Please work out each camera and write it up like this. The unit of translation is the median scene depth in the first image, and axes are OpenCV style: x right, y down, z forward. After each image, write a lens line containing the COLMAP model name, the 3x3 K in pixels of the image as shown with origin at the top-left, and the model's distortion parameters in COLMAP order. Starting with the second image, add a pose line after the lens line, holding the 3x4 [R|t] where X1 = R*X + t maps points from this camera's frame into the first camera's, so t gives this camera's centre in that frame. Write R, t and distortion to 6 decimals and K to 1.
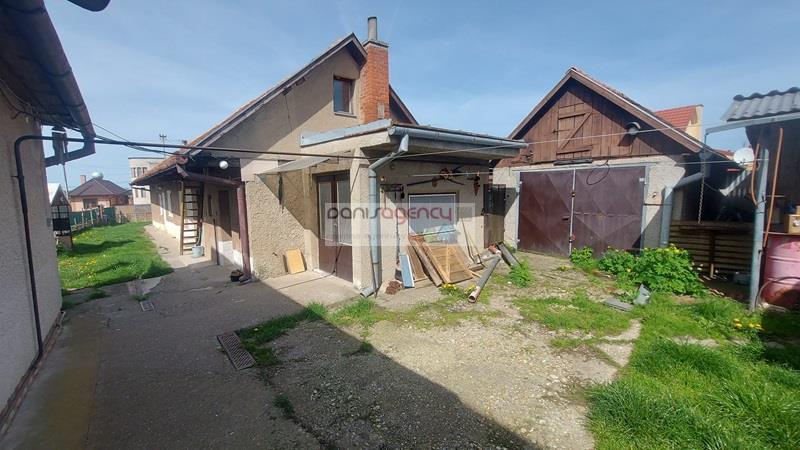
lens RADIAL K [[317.3, 0, 400.0], [0, 317.3, 225.0], [0, 0, 1]] dist [-0.001700, -0.000347]
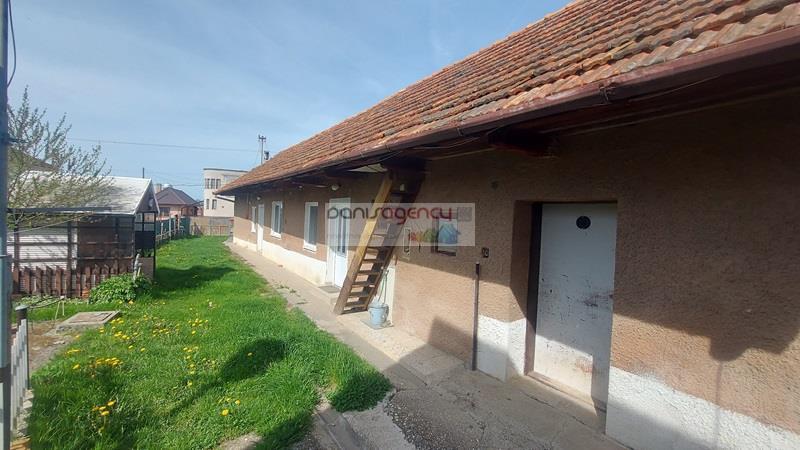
lens RADIAL K [[317.3, 0, 400.0], [0, 317.3, 225.0], [0, 0, 1]] dist [-0.001700, -0.000347]
pose [[0.990961, 0.066200, -0.116680, -0.229677], [-0.075767, 0.993946, -0.079566, -0.010640], [0.110707, 0.087687, 0.989977, 0.196182]]
